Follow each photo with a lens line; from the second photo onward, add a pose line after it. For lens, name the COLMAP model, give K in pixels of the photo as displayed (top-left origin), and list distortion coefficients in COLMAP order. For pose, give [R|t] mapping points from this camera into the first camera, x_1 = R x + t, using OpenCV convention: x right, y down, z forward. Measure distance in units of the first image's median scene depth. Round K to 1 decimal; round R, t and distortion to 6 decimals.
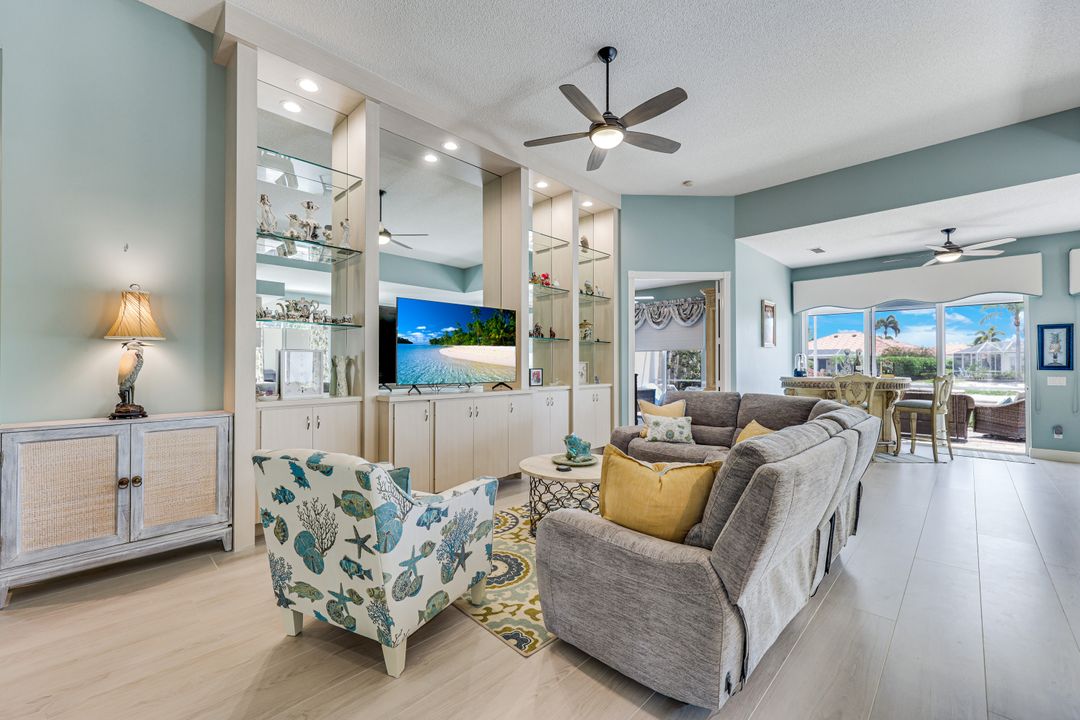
lens RADIAL K [[444.2, 0, 533.0], [0, 444.2, 360.5], [0, 0, 1]] dist [0.002083, -0.000183]
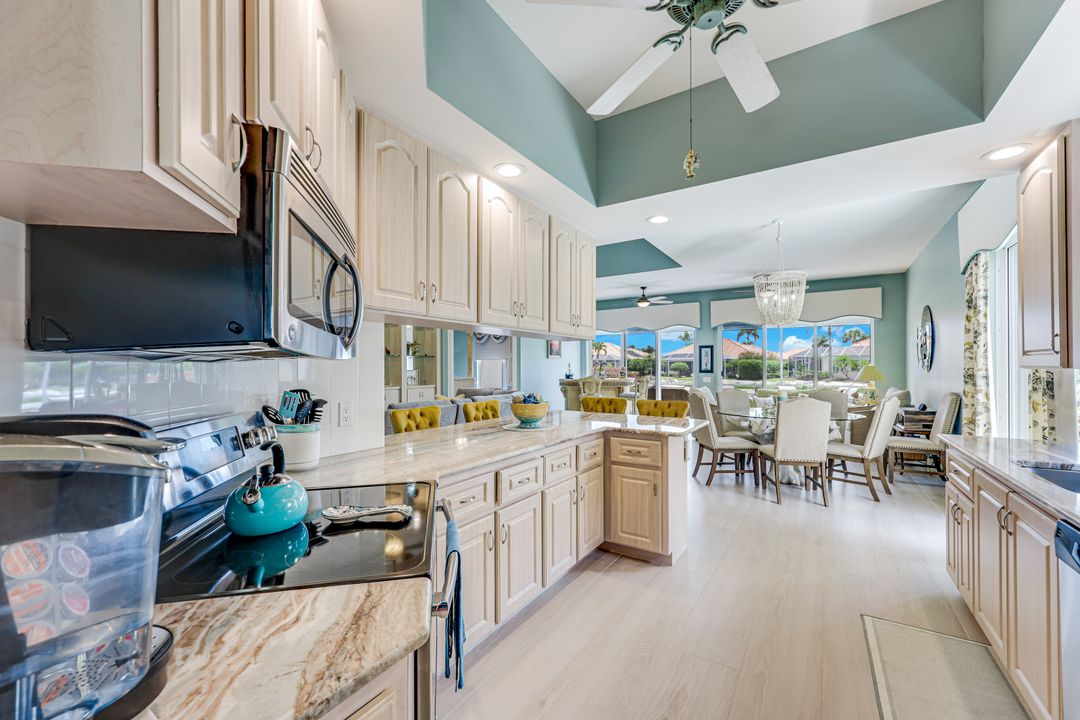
lens RADIAL K [[444.2, 0, 537.5], [0, 444.2, 363.0], [0, 0, 1]] dist [0.002083, -0.000183]
pose [[0.978631, -0.003503, 0.205594, 0.333168], [0.003674, 0.999993, -0.000448, -0.026537], [-0.205591, 0.001194, 0.978637, -0.761259]]
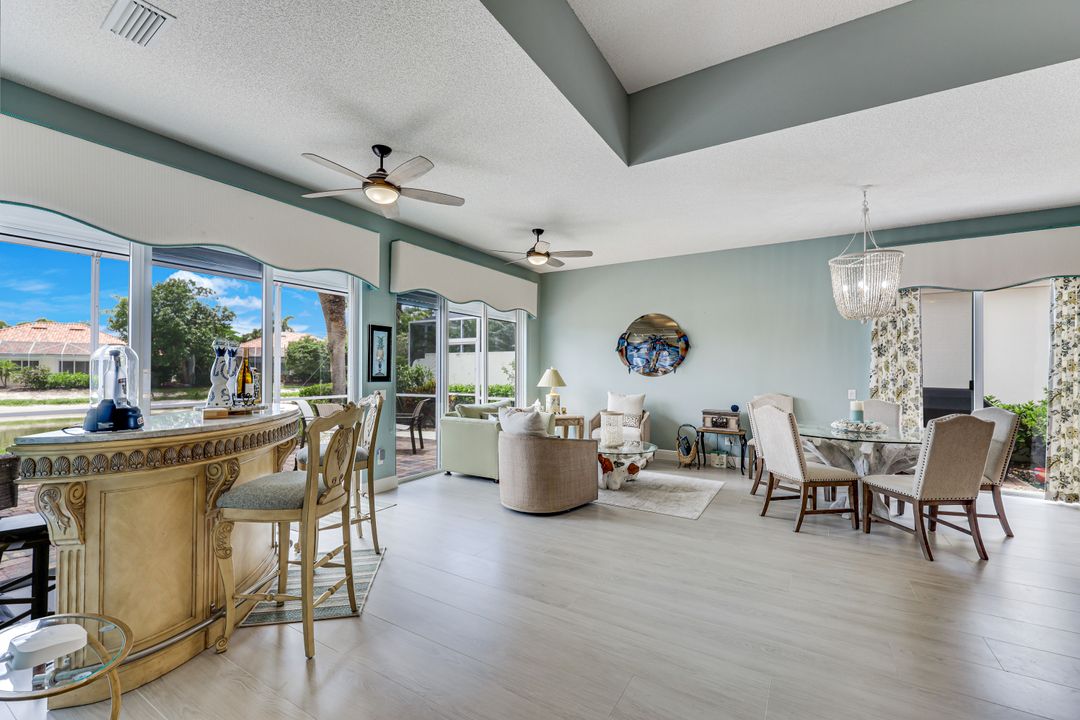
lens RADIAL K [[444.2, 0, 538.4], [0, 444.2, 368.7], [0, 0, 1]] dist [0.002083, -0.000183]
pose [[-0.241119, 0.001639, 0.970494, 0.472578], [-0.013246, 0.999900, -0.004979, -0.003564], [-0.970405, -0.014056, -0.241073, 1.411037]]
